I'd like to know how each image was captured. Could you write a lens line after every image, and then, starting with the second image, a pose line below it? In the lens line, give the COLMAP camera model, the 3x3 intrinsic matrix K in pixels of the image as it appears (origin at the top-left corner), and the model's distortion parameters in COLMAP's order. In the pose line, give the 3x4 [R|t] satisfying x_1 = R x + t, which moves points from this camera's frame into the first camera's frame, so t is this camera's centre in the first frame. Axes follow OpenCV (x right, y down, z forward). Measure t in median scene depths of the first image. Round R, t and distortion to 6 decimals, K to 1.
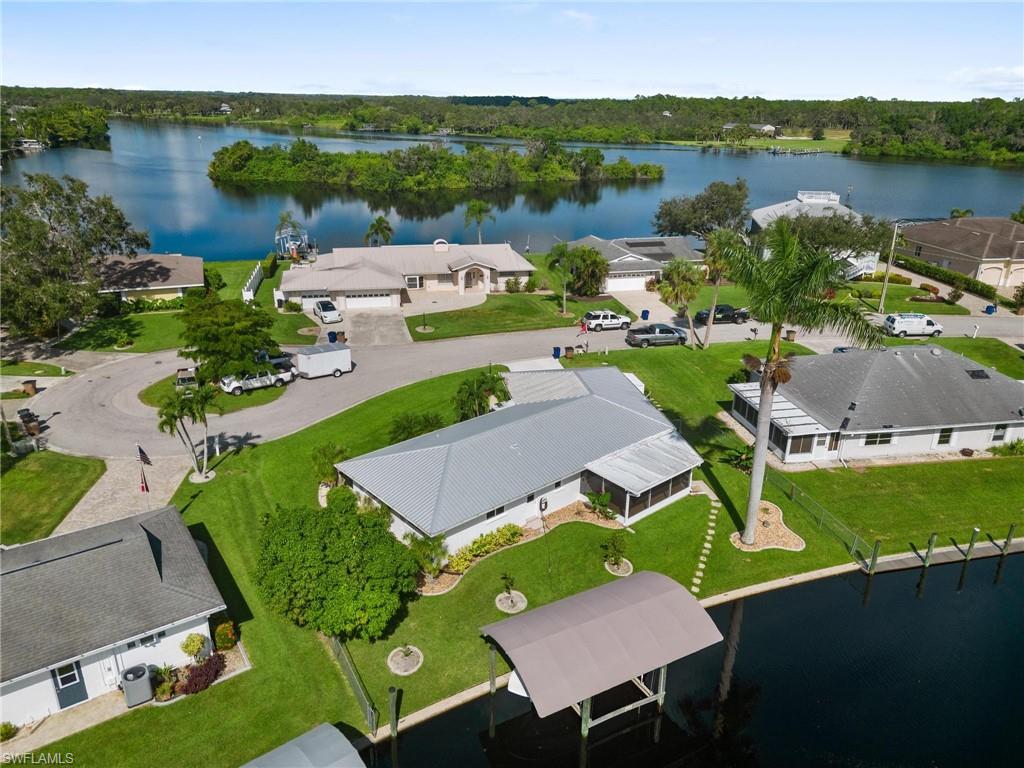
lens RADIAL K [[762.9, 0, 512.0], [0, 762.9, 384.0], [0, 0, 1]] dist [0.071533, -0.078813]
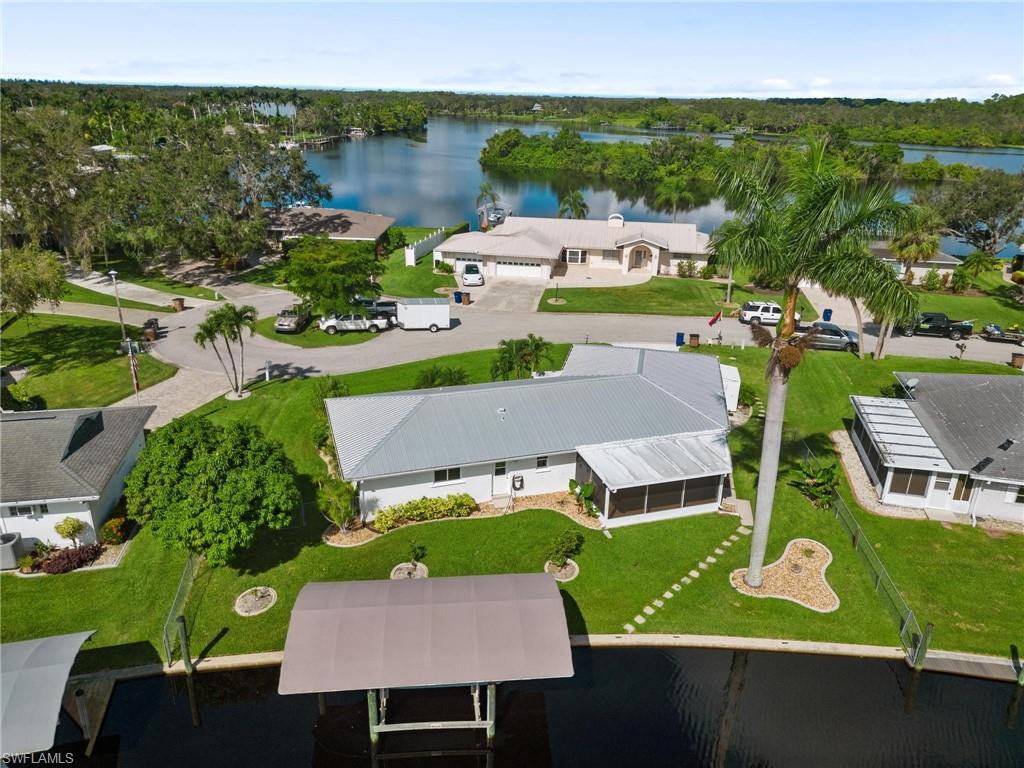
lens RADIAL K [[762.9, 0, 512.0], [0, 762.9, 384.0], [0, 0, 1]] dist [0.071533, -0.078813]
pose [[0.913475, 0.145634, -0.379939, 0.192261], [-0.151357, 0.988366, 0.014947, 0.021198], [0.377695, 0.043853, 0.924891, 0.116503]]
